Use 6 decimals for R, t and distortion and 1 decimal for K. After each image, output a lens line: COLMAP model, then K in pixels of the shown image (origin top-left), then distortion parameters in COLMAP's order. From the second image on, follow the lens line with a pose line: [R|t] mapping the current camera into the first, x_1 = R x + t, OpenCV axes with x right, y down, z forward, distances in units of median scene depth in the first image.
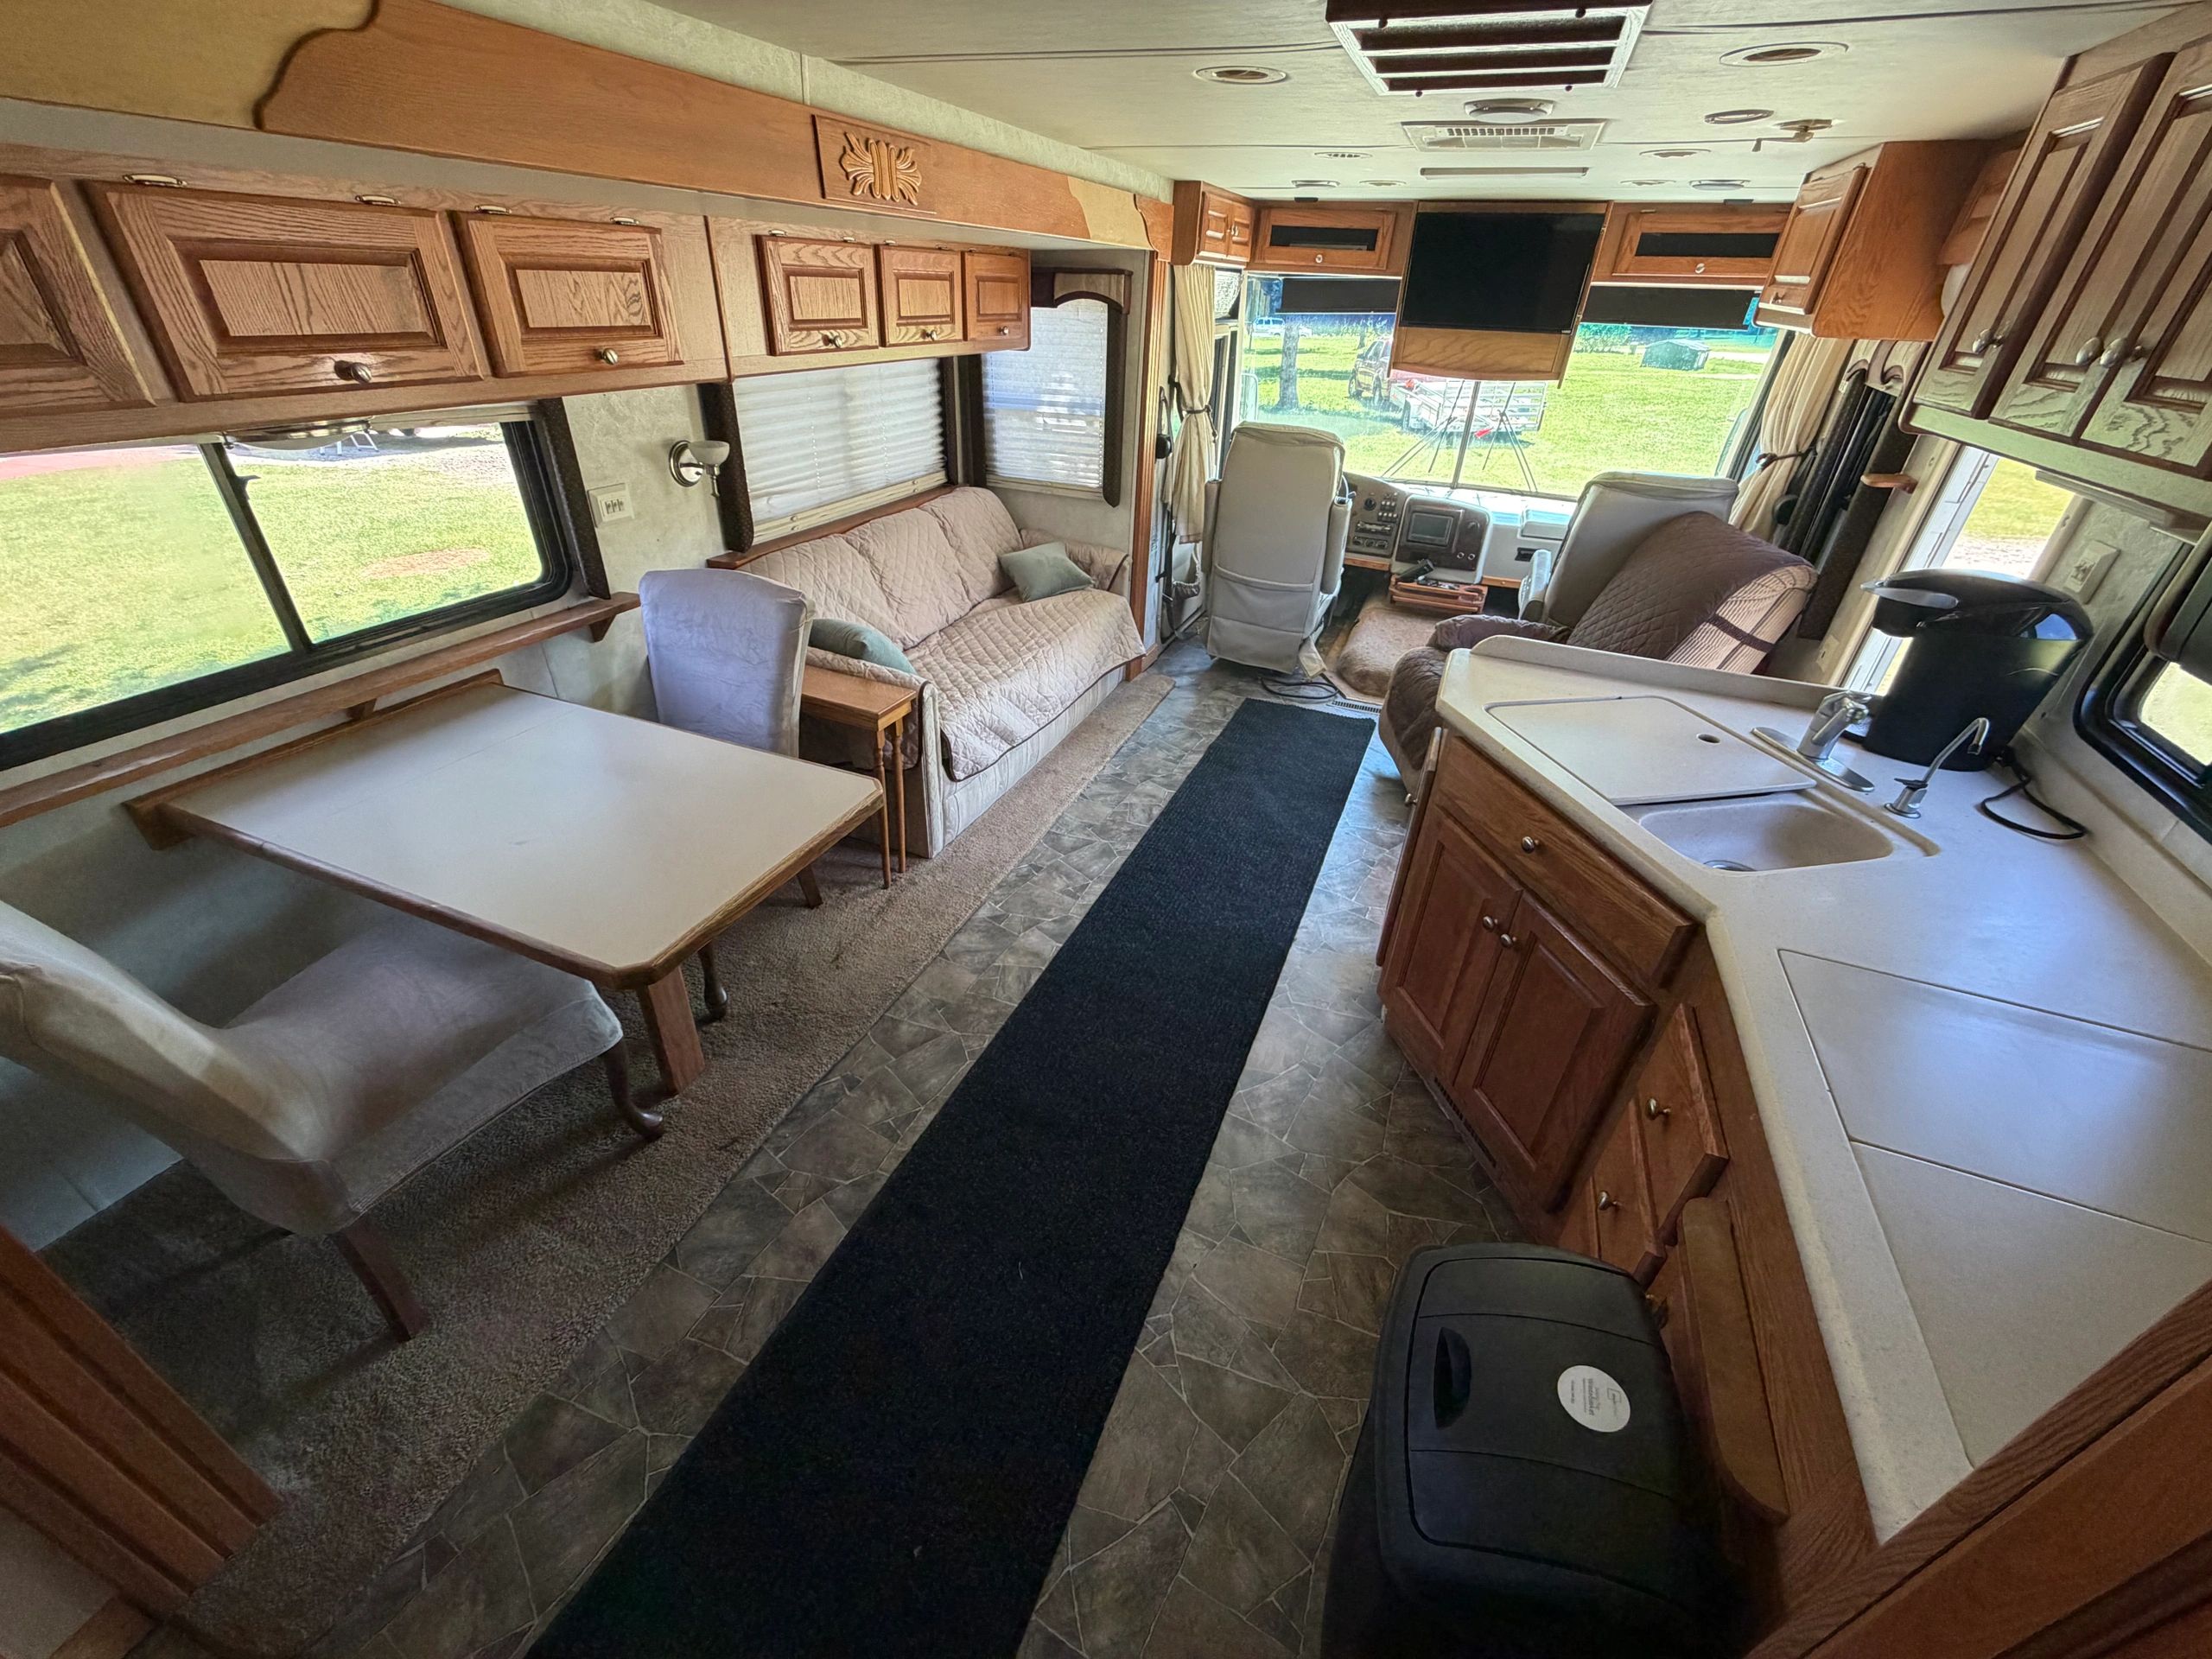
lens RADIAL K [[877.5, 0, 1103.7], [0, 877.5, 832.6], [0, 0, 1]] dist [0.001425, -0.000481]
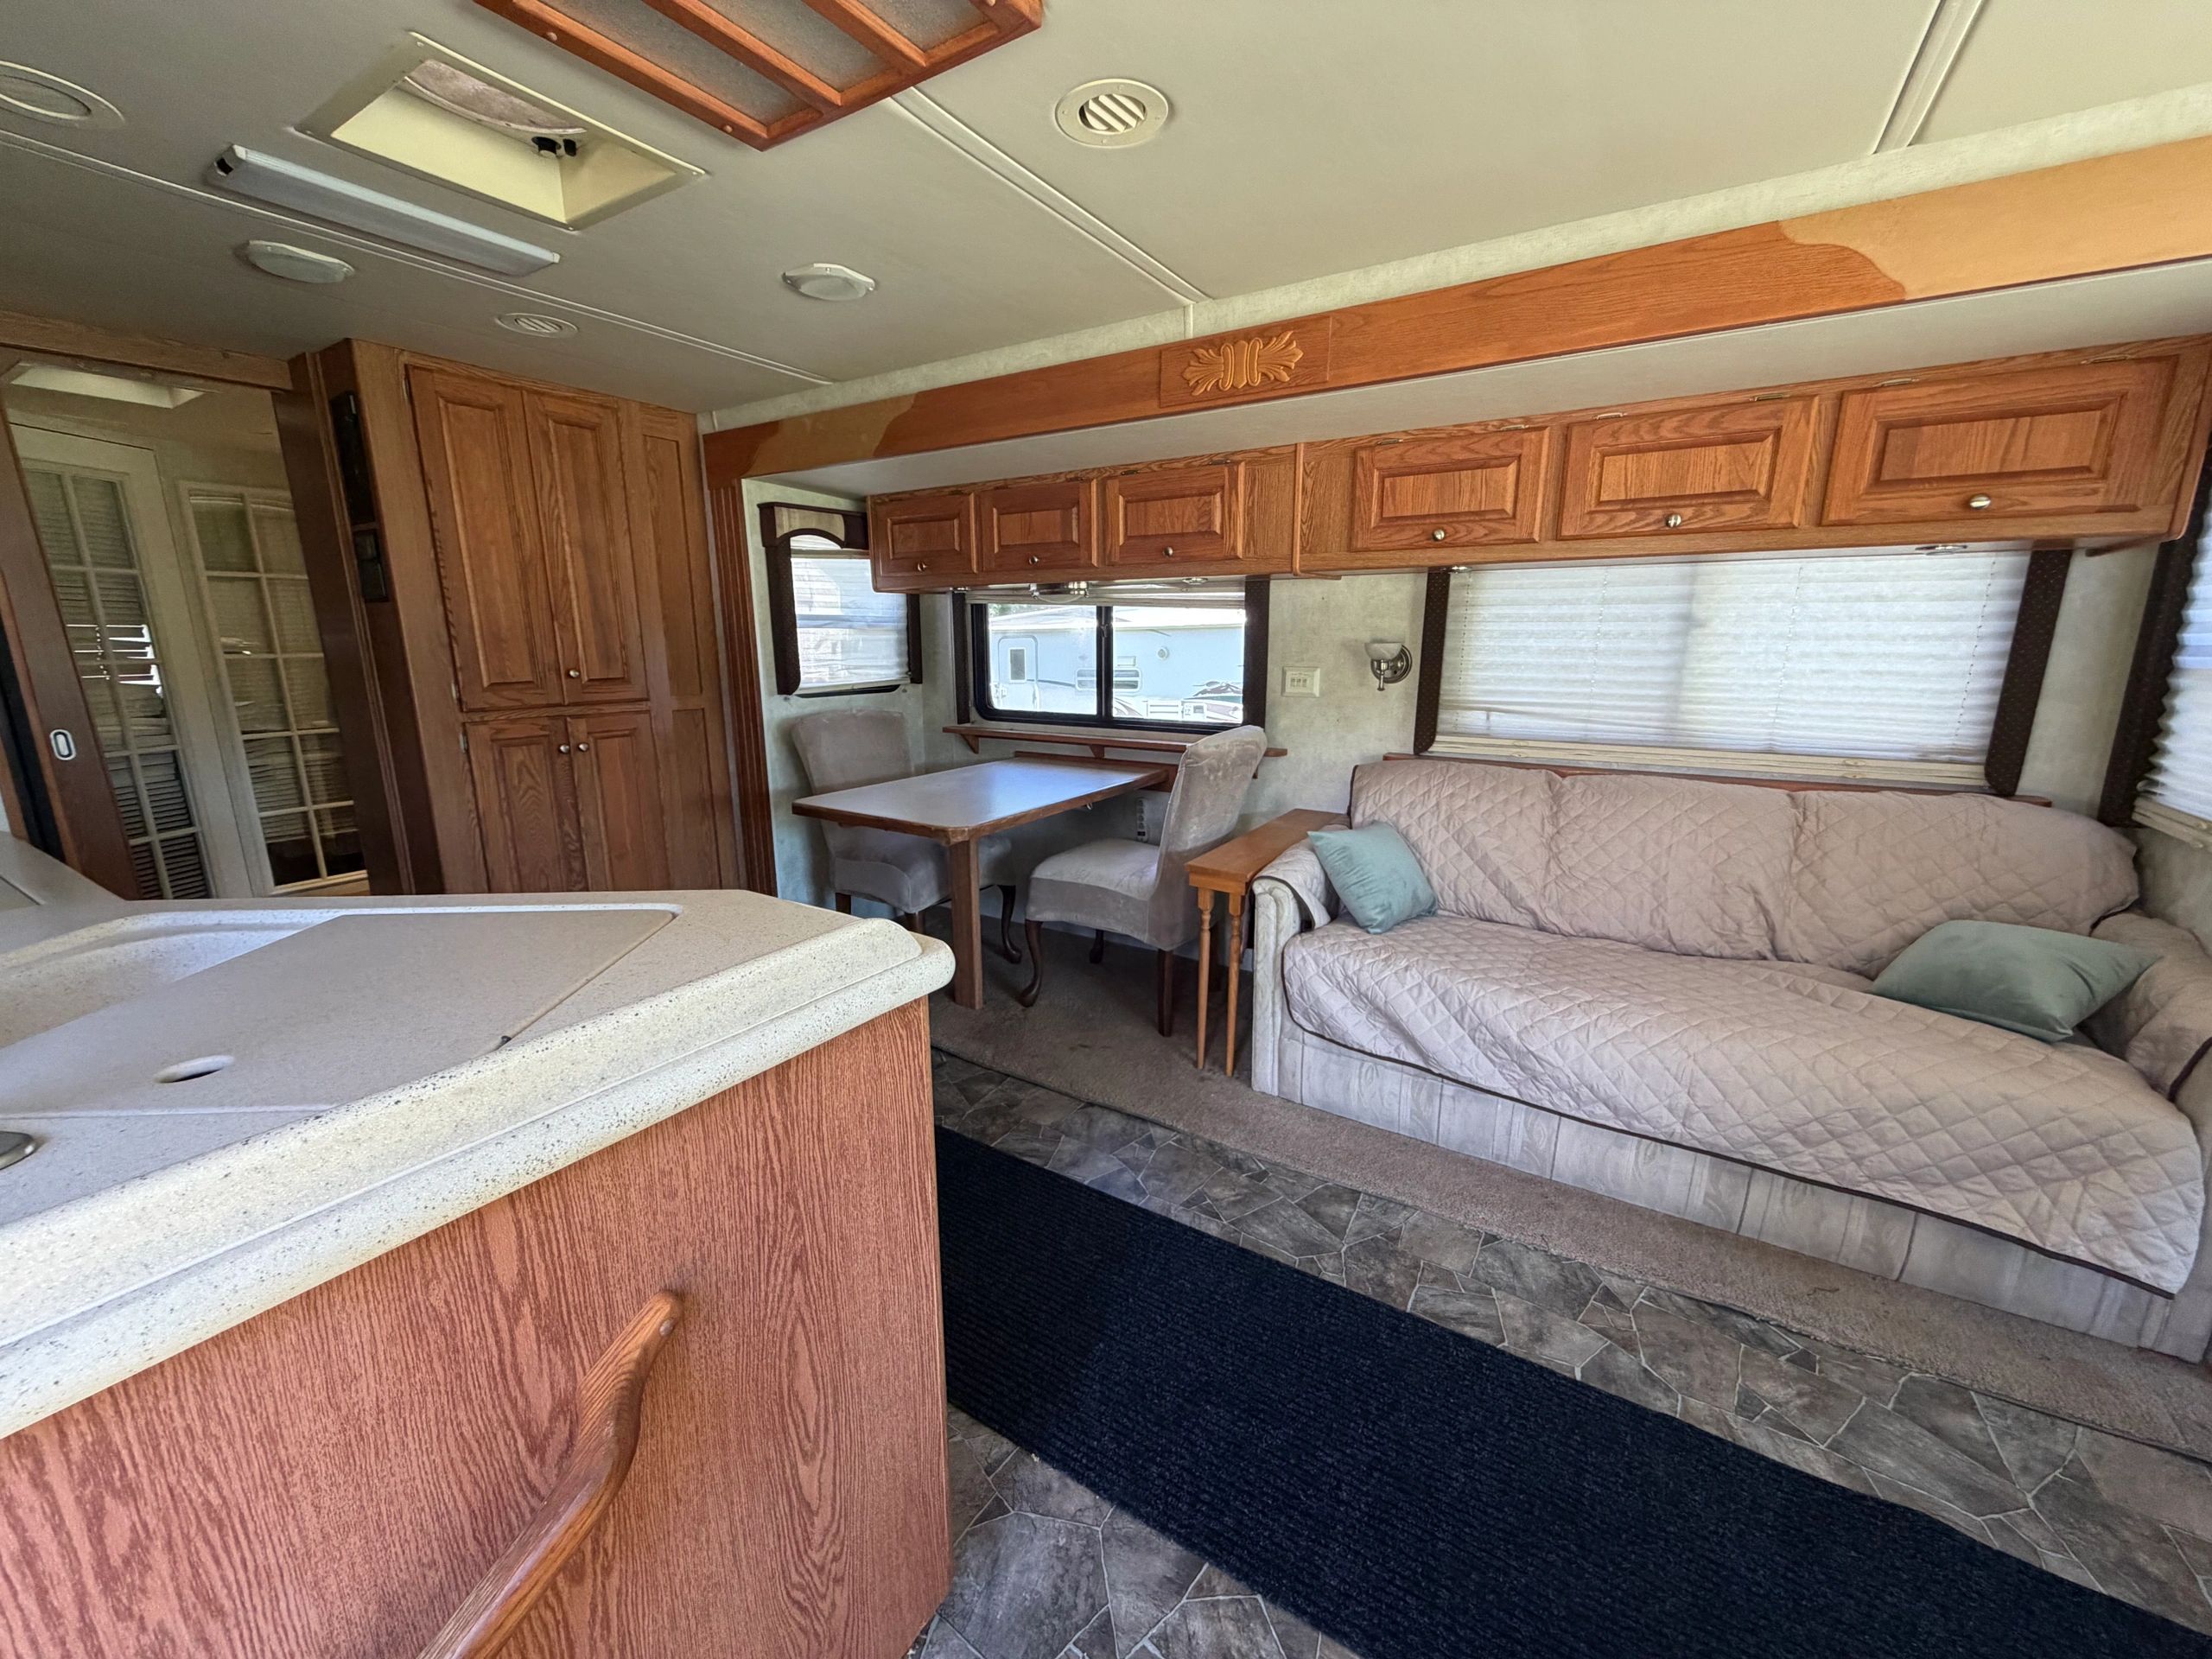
lens RADIAL K [[877.5, 0, 1101.7], [0, 877.5, 833.8], [0, 0, 1]] dist [0.001425, -0.000481]
pose [[-0.168274, 0.187692, -0.967706, 0.445473], [-0.523886, 0.814555, 0.249086, -0.226973], [0.835001, 0.548883, -0.038739, 0.589889]]
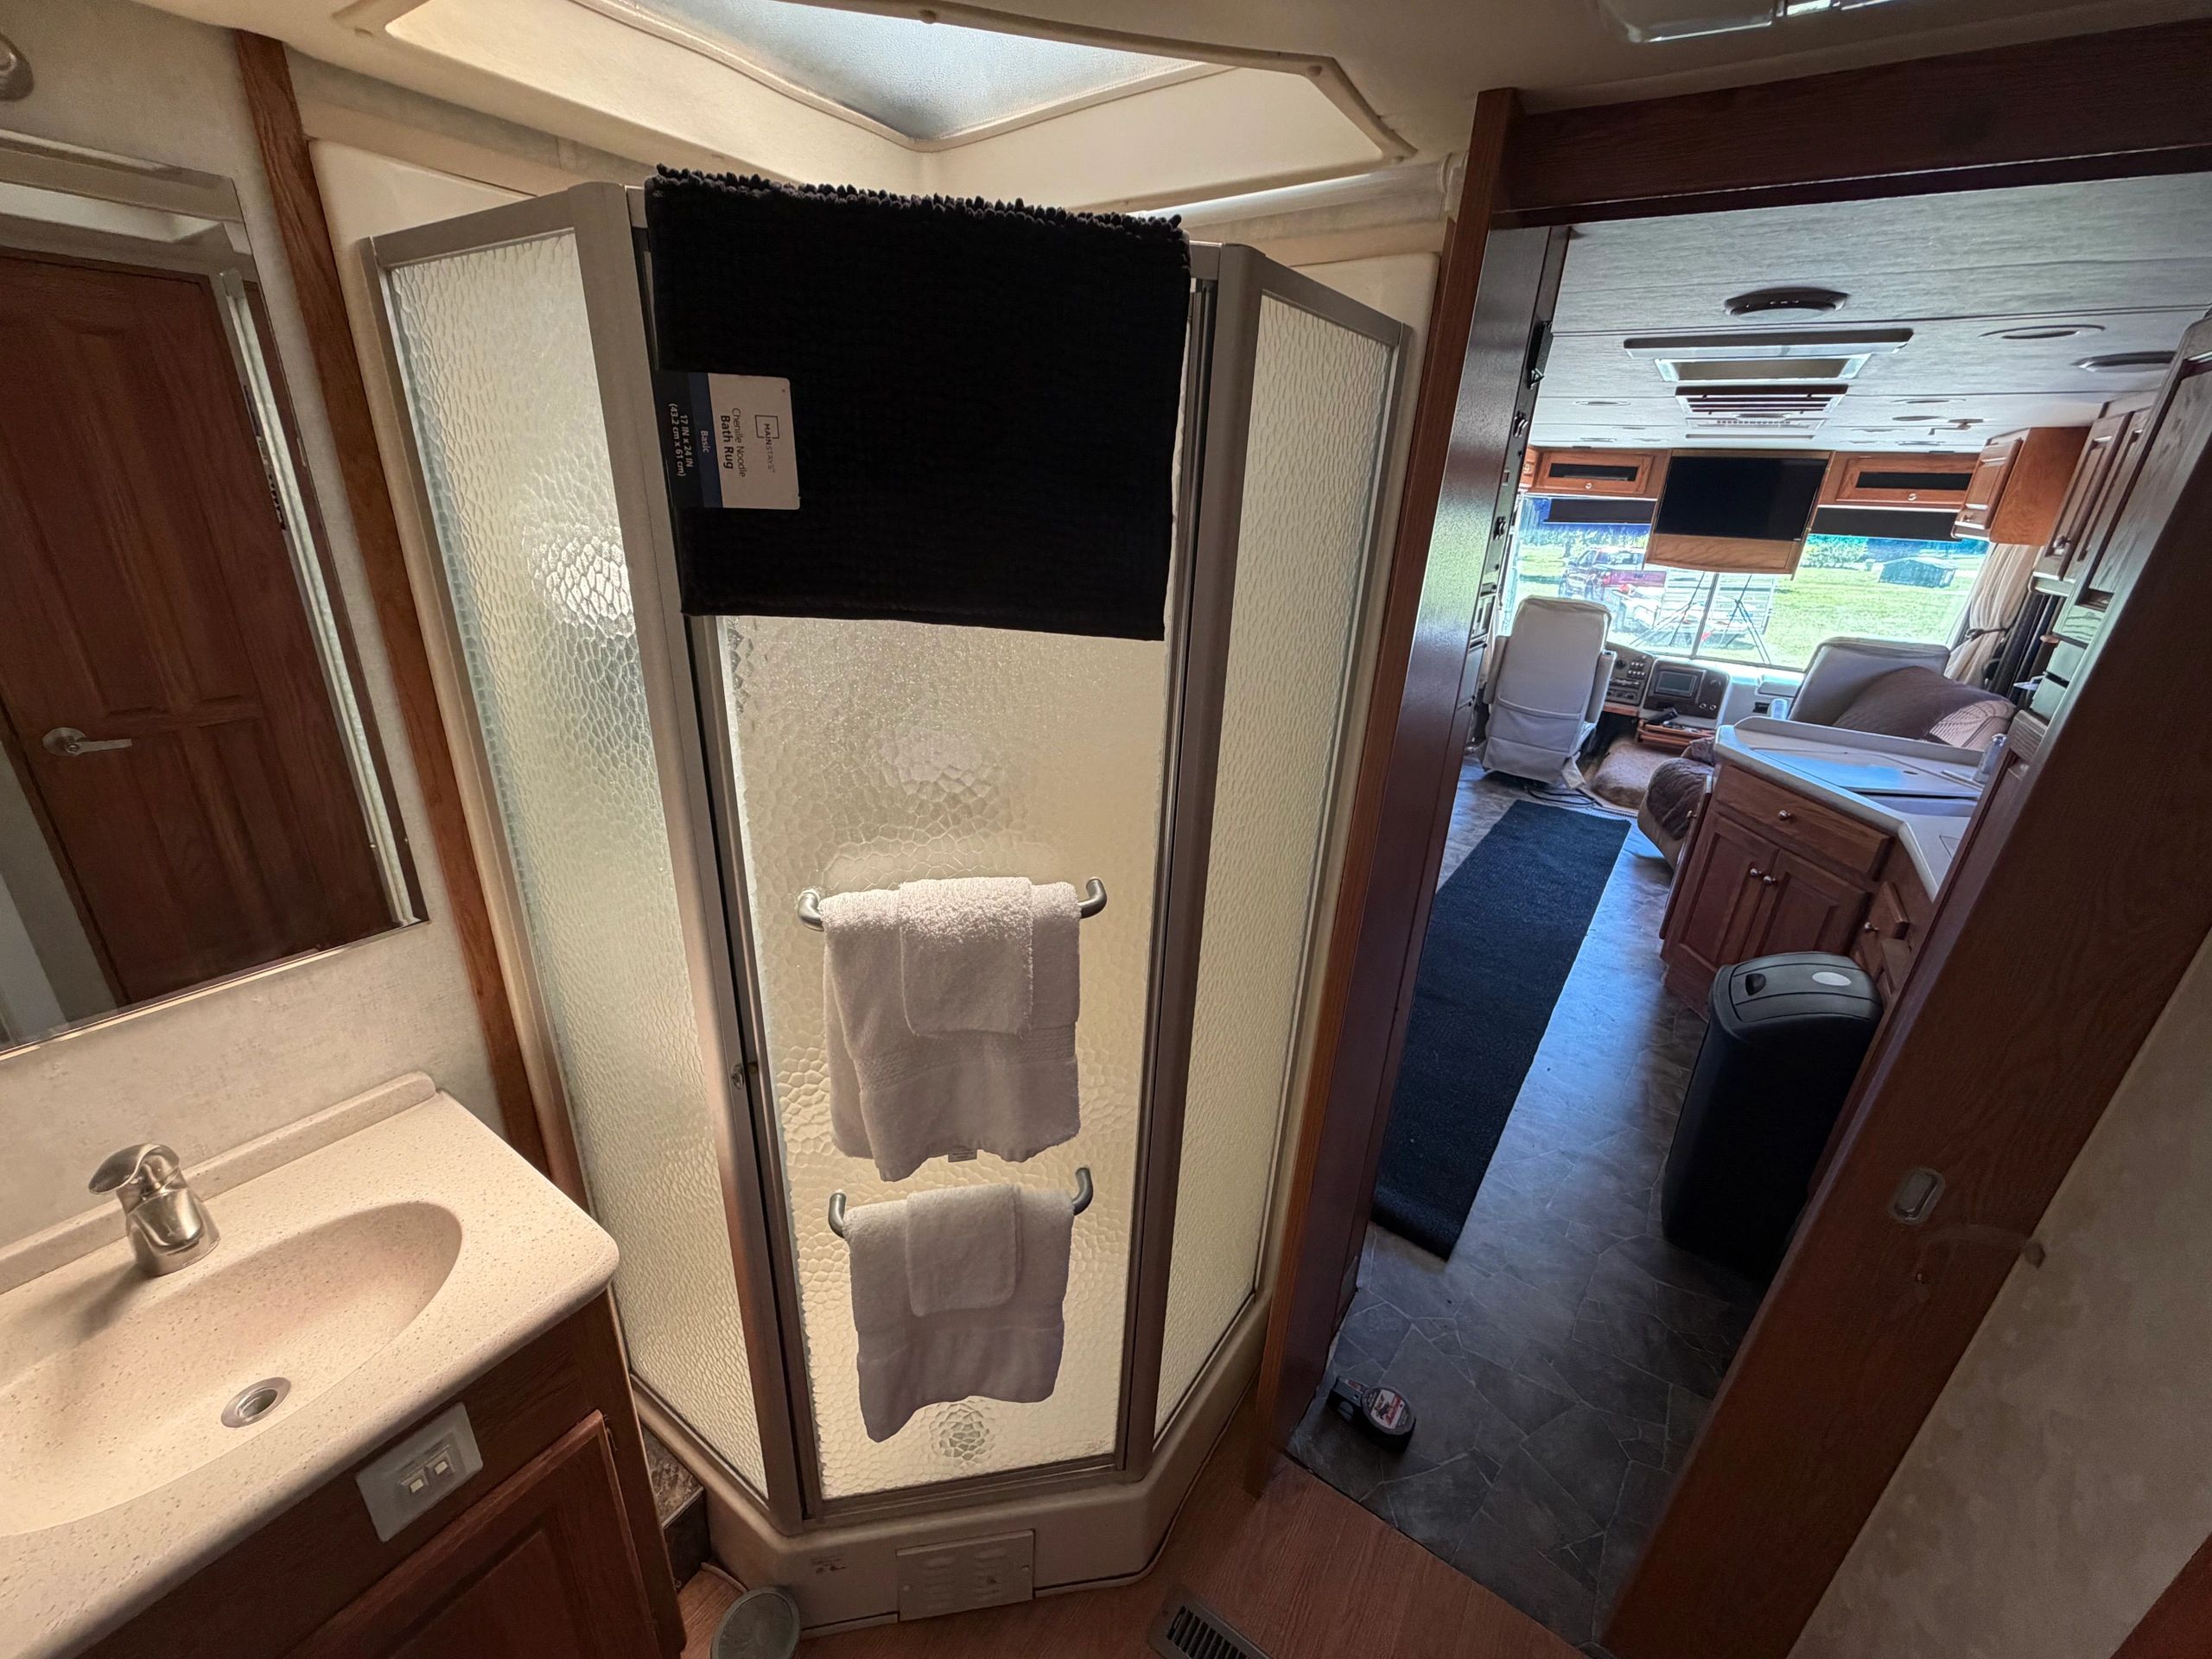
lens RADIAL K [[877.5, 0, 1106.4], [0, 877.5, 833.6], [0, 0, 1]] dist [0.001425, -0.000481]
pose [[0.978172, 0.086727, -0.188832, -0.191252], [-0.120981, 0.976530, -0.178194, 0.211076], [0.168946, 0.197150, 0.965707, -0.343989]]
